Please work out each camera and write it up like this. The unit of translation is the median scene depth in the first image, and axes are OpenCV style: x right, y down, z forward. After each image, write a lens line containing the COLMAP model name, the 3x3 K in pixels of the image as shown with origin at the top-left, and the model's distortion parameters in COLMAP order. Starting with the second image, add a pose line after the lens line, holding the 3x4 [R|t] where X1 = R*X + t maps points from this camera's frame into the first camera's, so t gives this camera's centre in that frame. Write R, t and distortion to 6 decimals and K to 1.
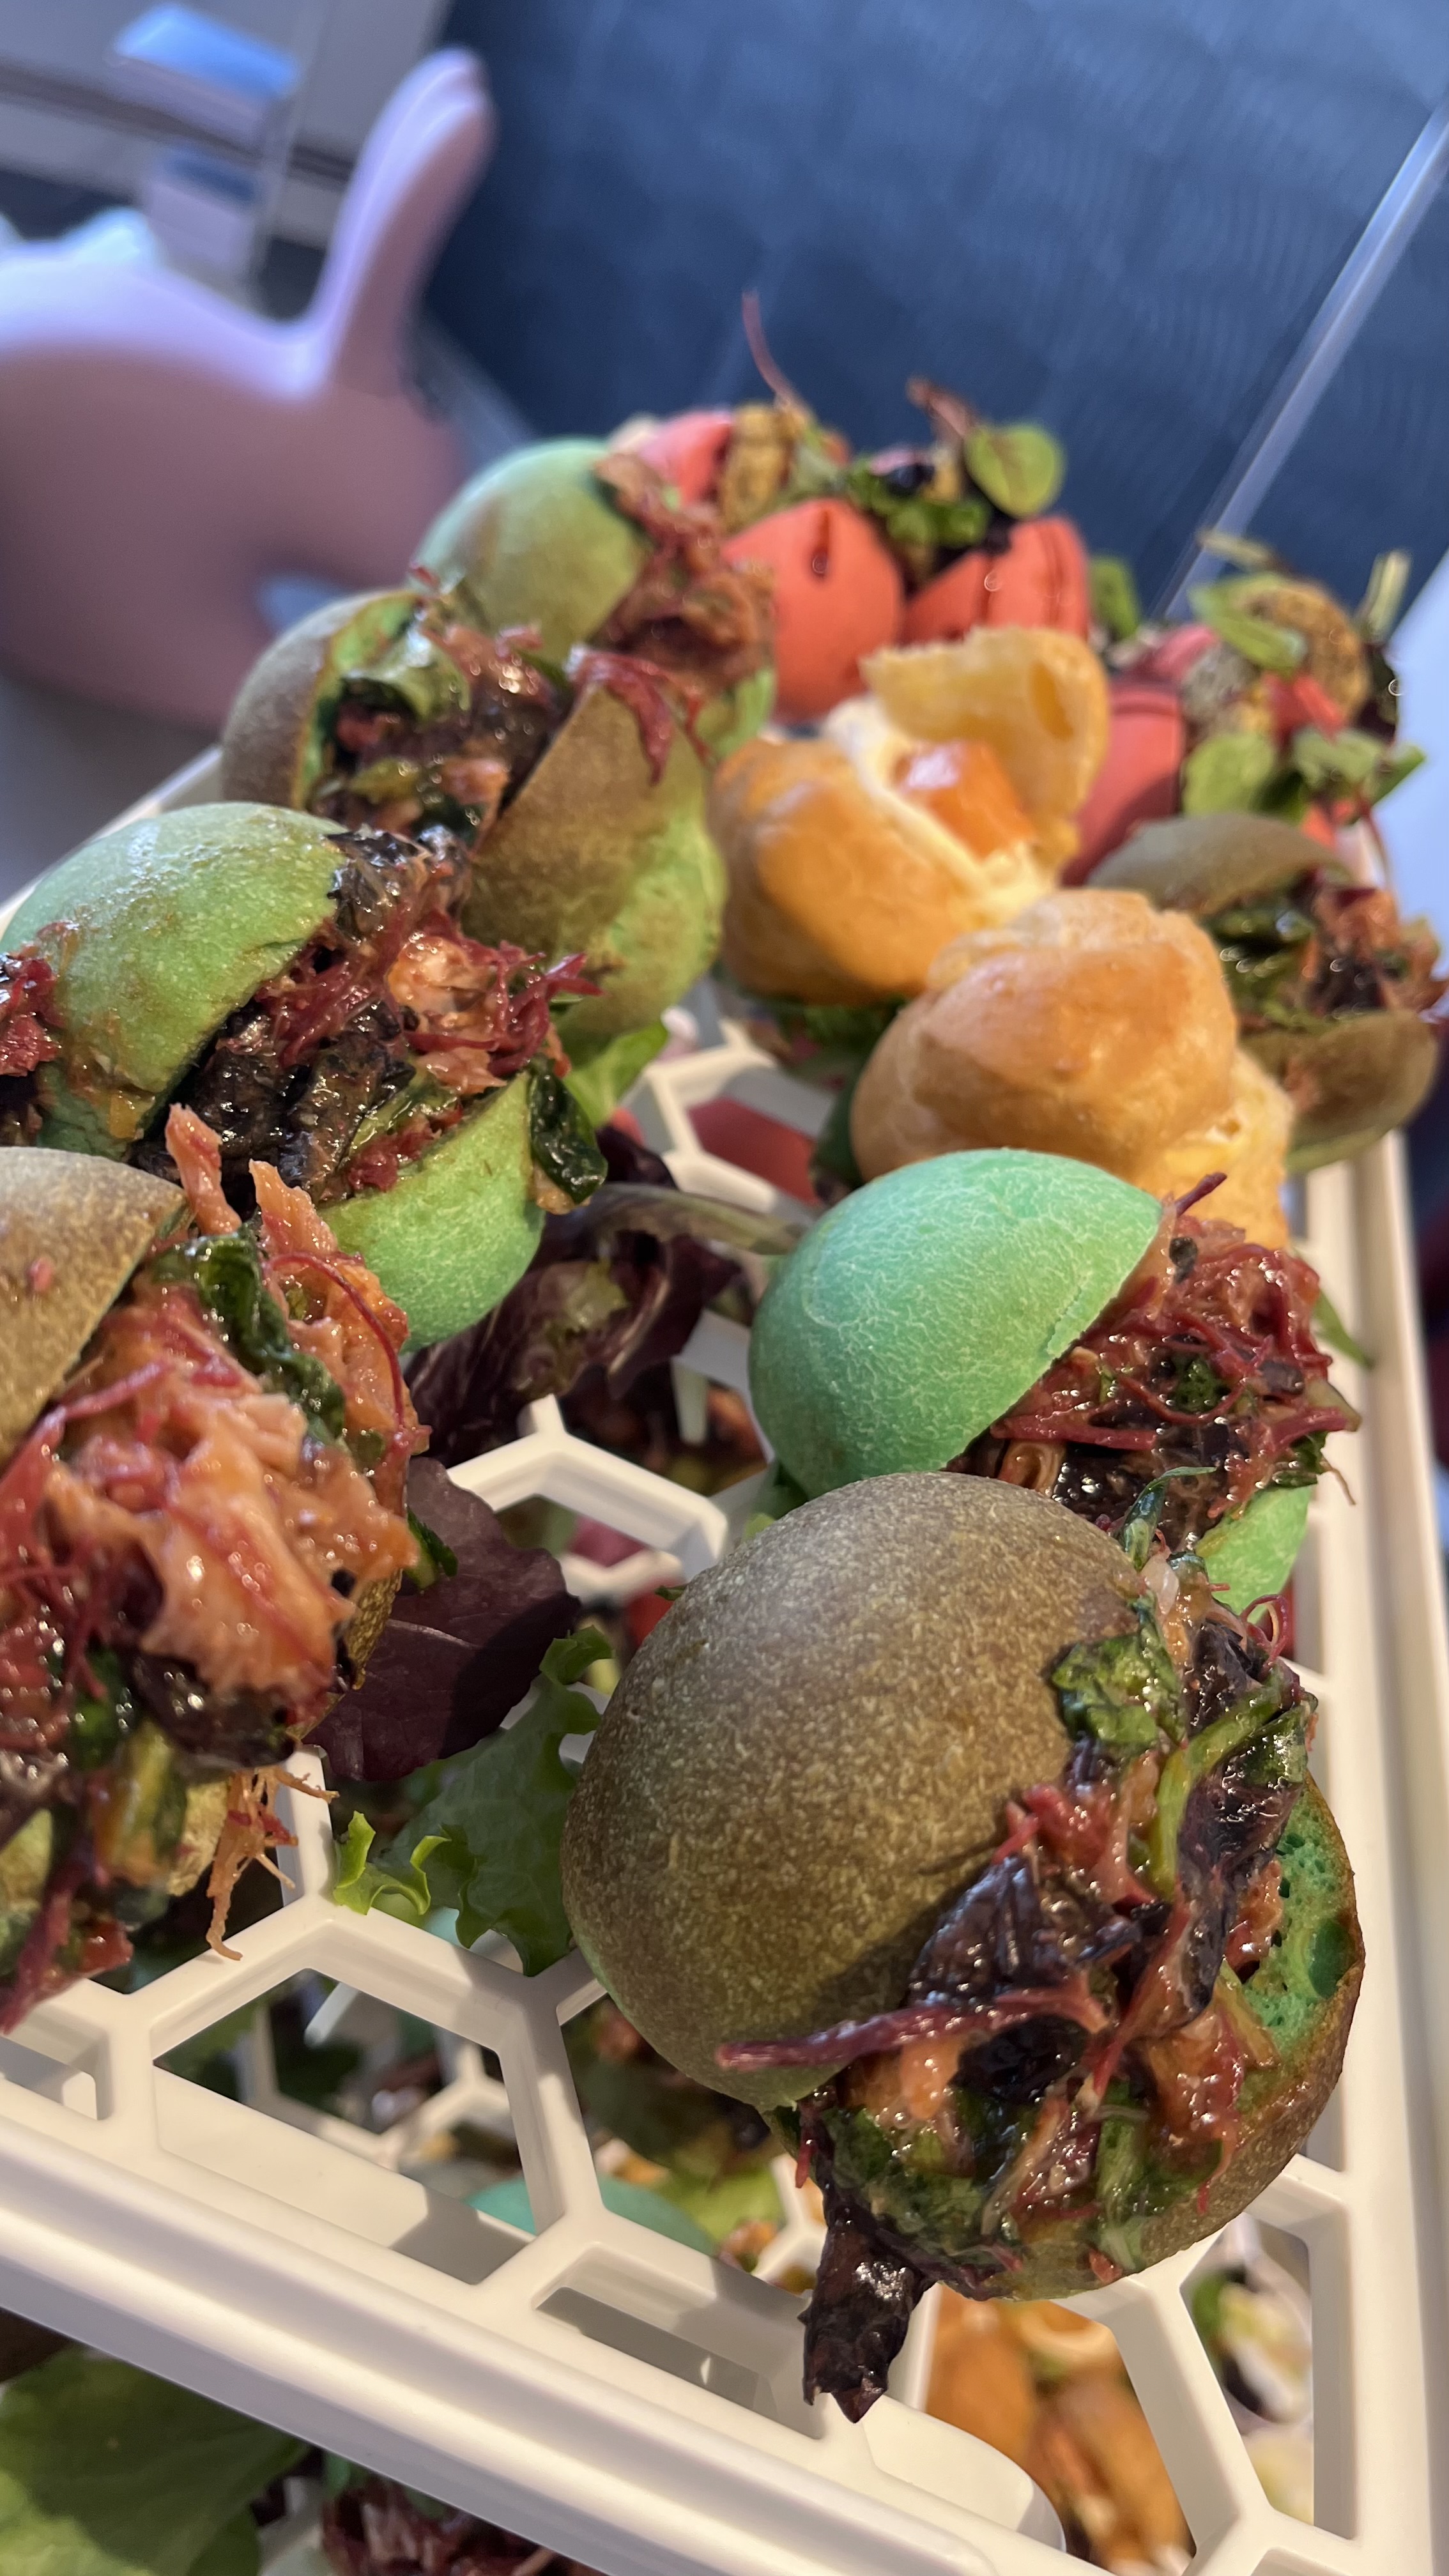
lens RADIAL K [[2015.2, 0, 724.5], [0, 2015.2, 1288.0], [0, 0, 1]] dist [0.001976, -0.003637]
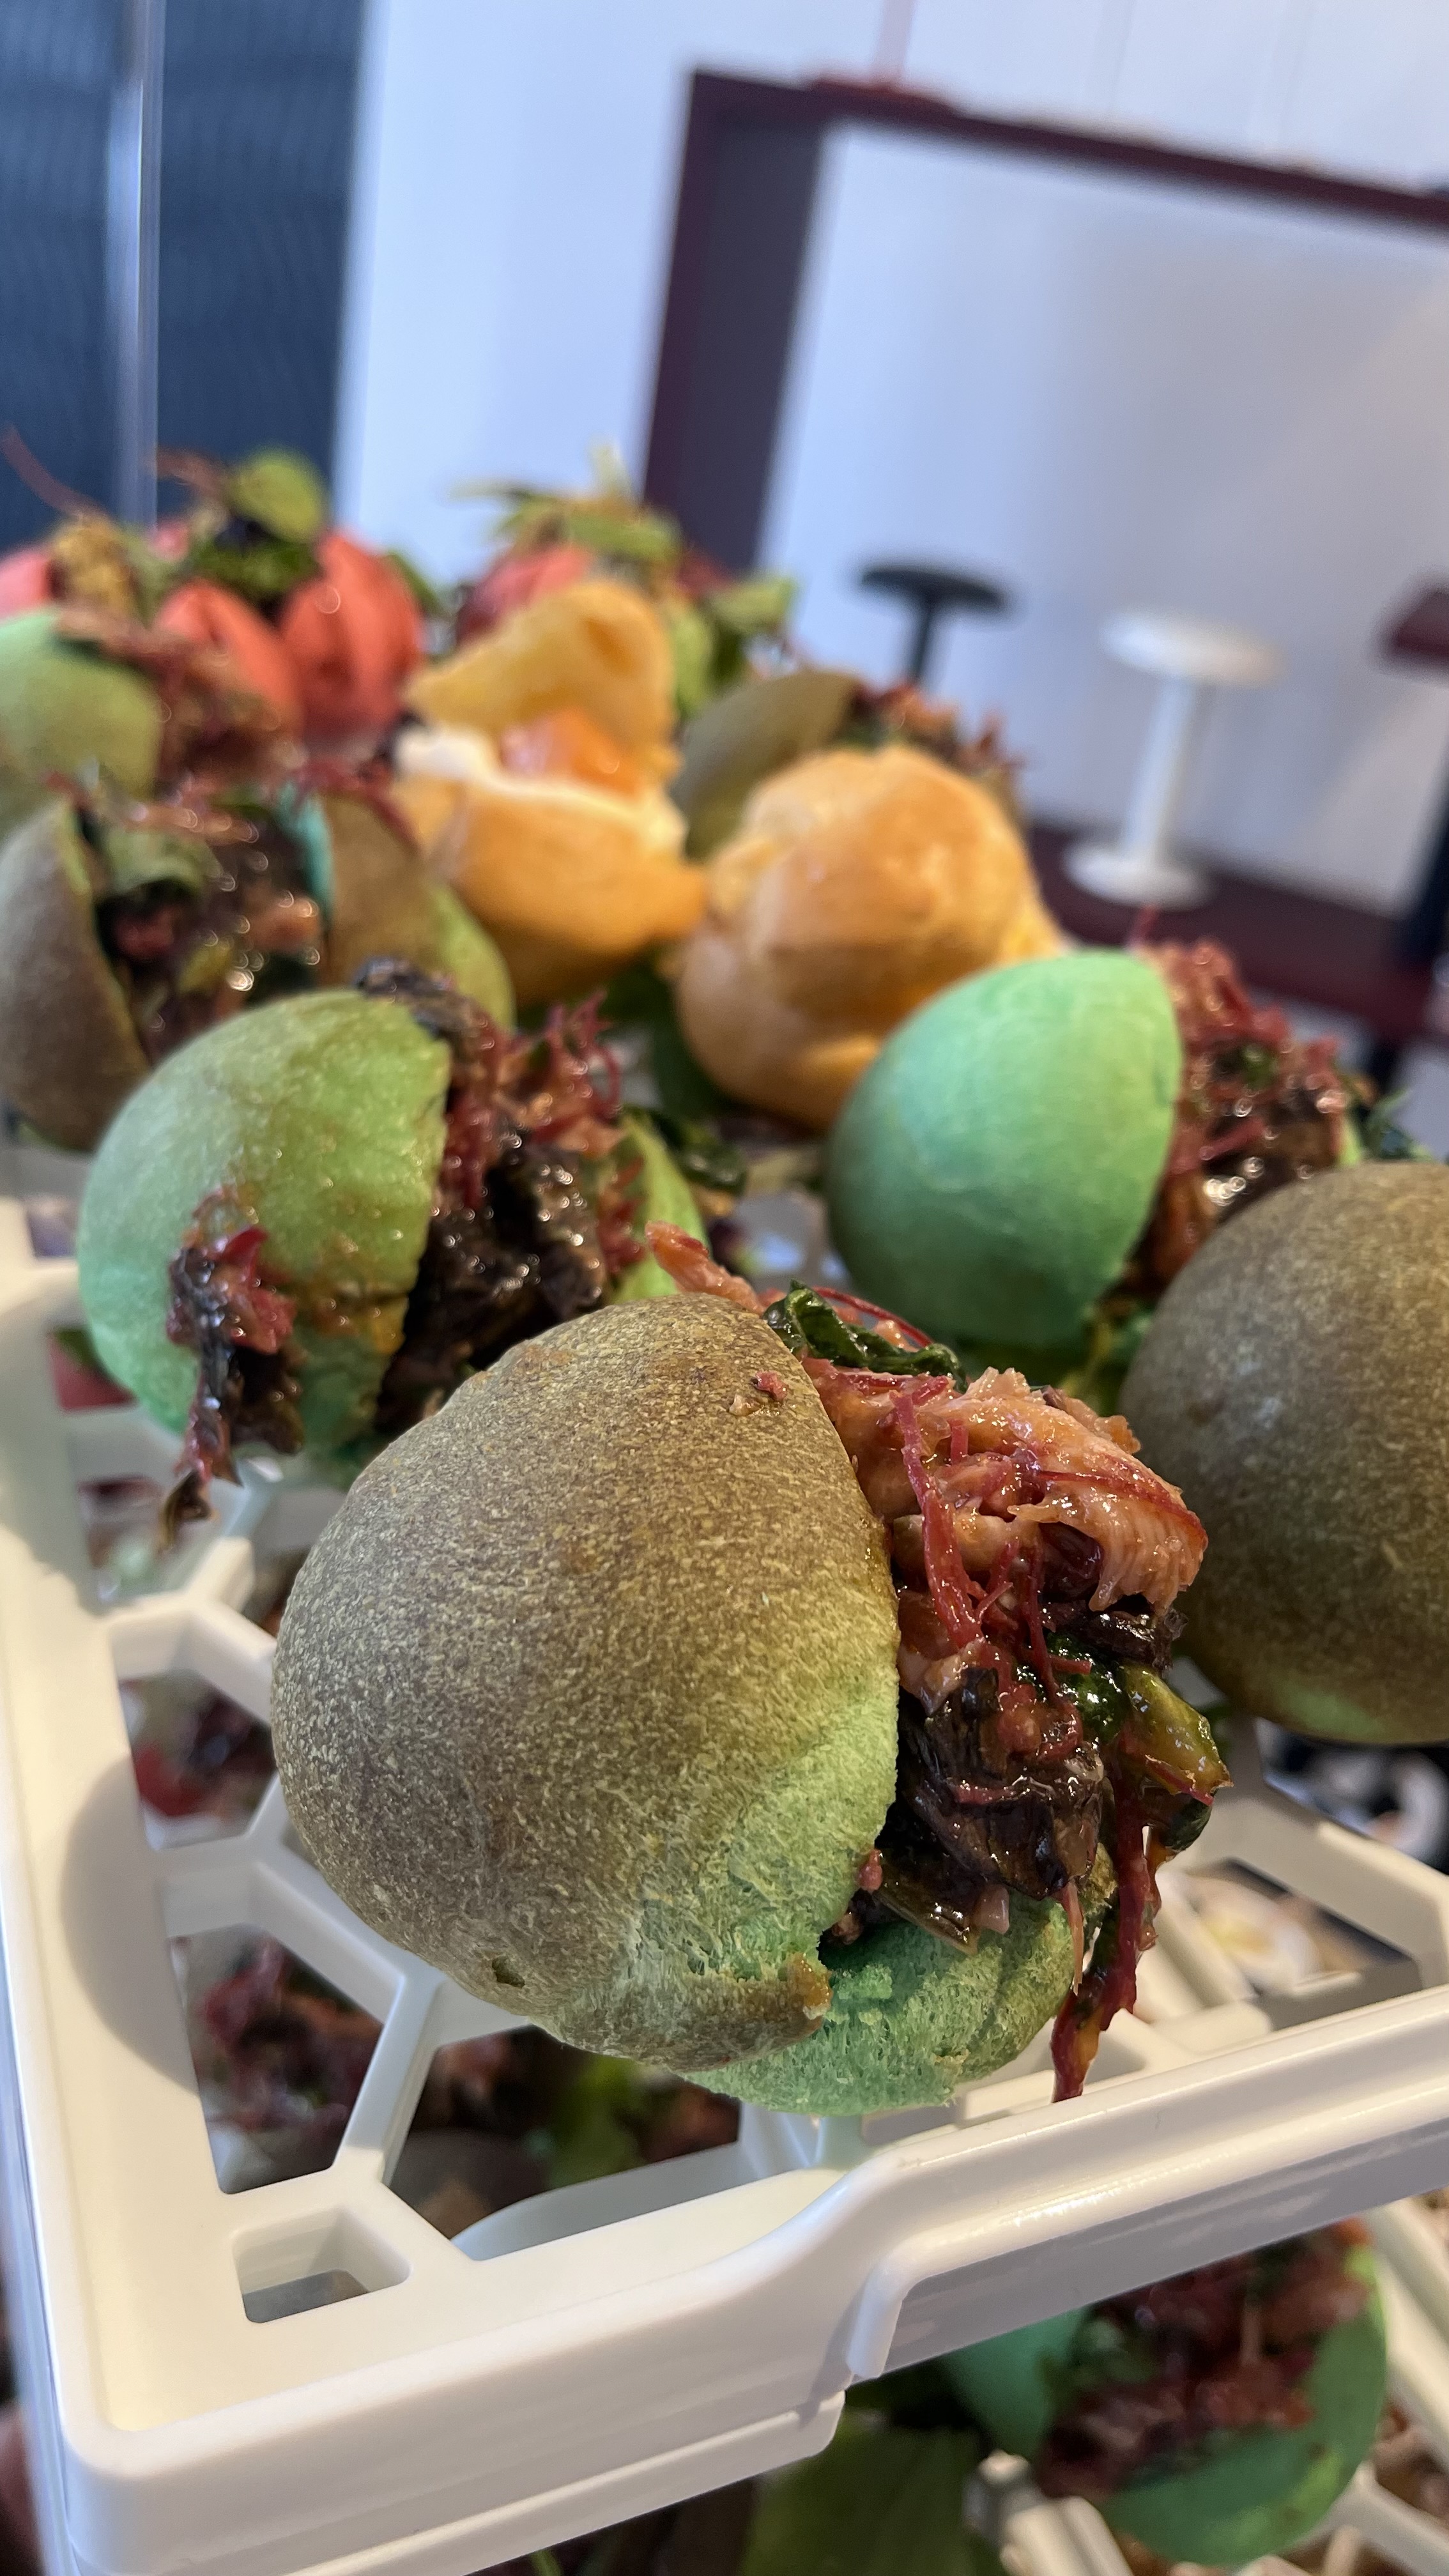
lens RADIAL K [[2015.2, 0, 724.5], [0, 2015.2, 1288.0], [0, 0, 1]] dist [0.001976, -0.003637]
pose [[0.802011, -0.503626, 0.321153, -0.440630], [0.503152, 0.859378, 0.091146, -0.102140], [-0.321896, 0.088488, 0.942631, 0.027007]]
